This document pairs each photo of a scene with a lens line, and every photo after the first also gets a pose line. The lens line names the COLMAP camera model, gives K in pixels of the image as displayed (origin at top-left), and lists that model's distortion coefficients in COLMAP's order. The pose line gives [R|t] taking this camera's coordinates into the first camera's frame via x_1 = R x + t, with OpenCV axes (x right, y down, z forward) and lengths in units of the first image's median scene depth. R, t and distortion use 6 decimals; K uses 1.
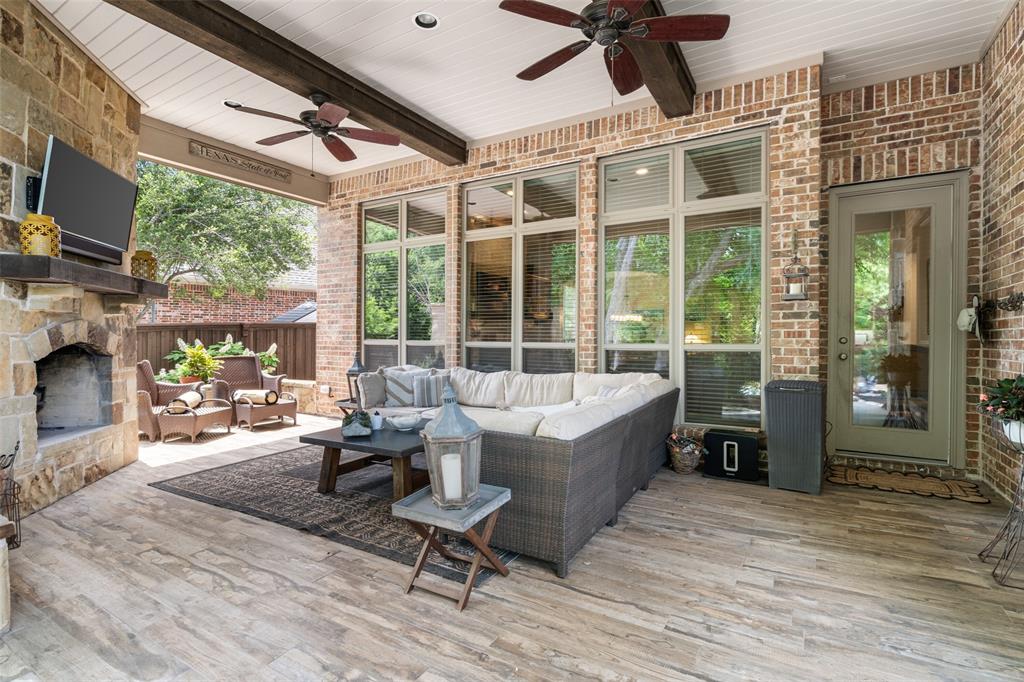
lens RADIAL K [[466.2, 0, 510.9], [0, 466.2, 341.2], [0, 0, 1]] dist [0.002807, -0.002361]
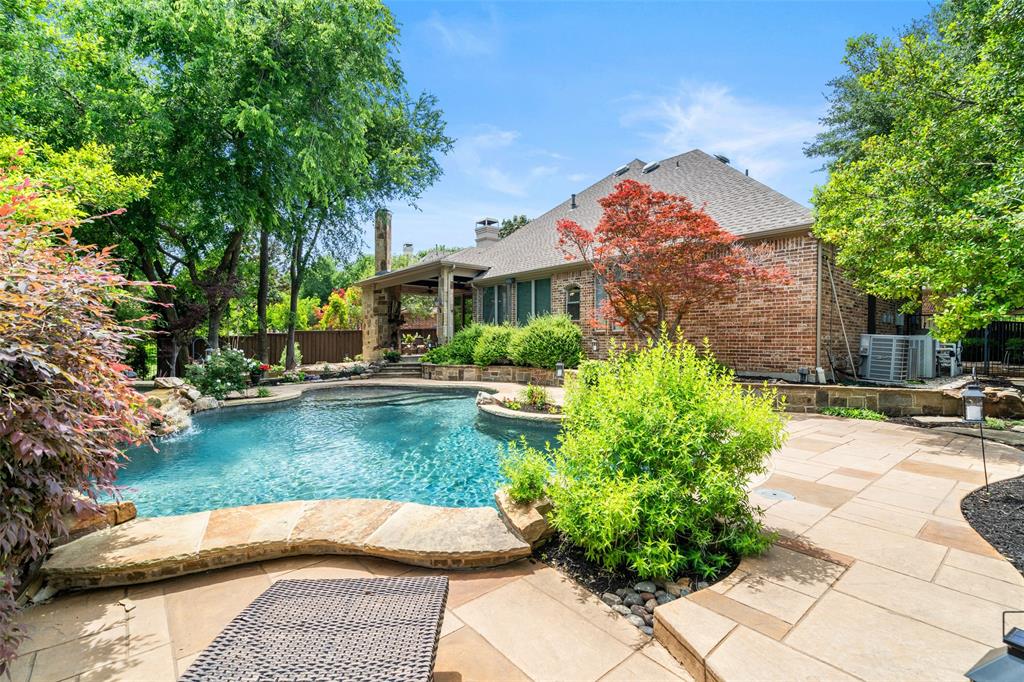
lens RADIAL K [[466.2, 0, 513.6], [0, 466.2, 341.5], [0, 0, 1]] dist [0.002807, -0.002361]
pose [[0.938424, 0.000220, -0.345486, 1.324053], [0.000979, 0.999994, 0.003296, 0.045876], [0.345485, -0.003431, 0.938418, -2.090679]]
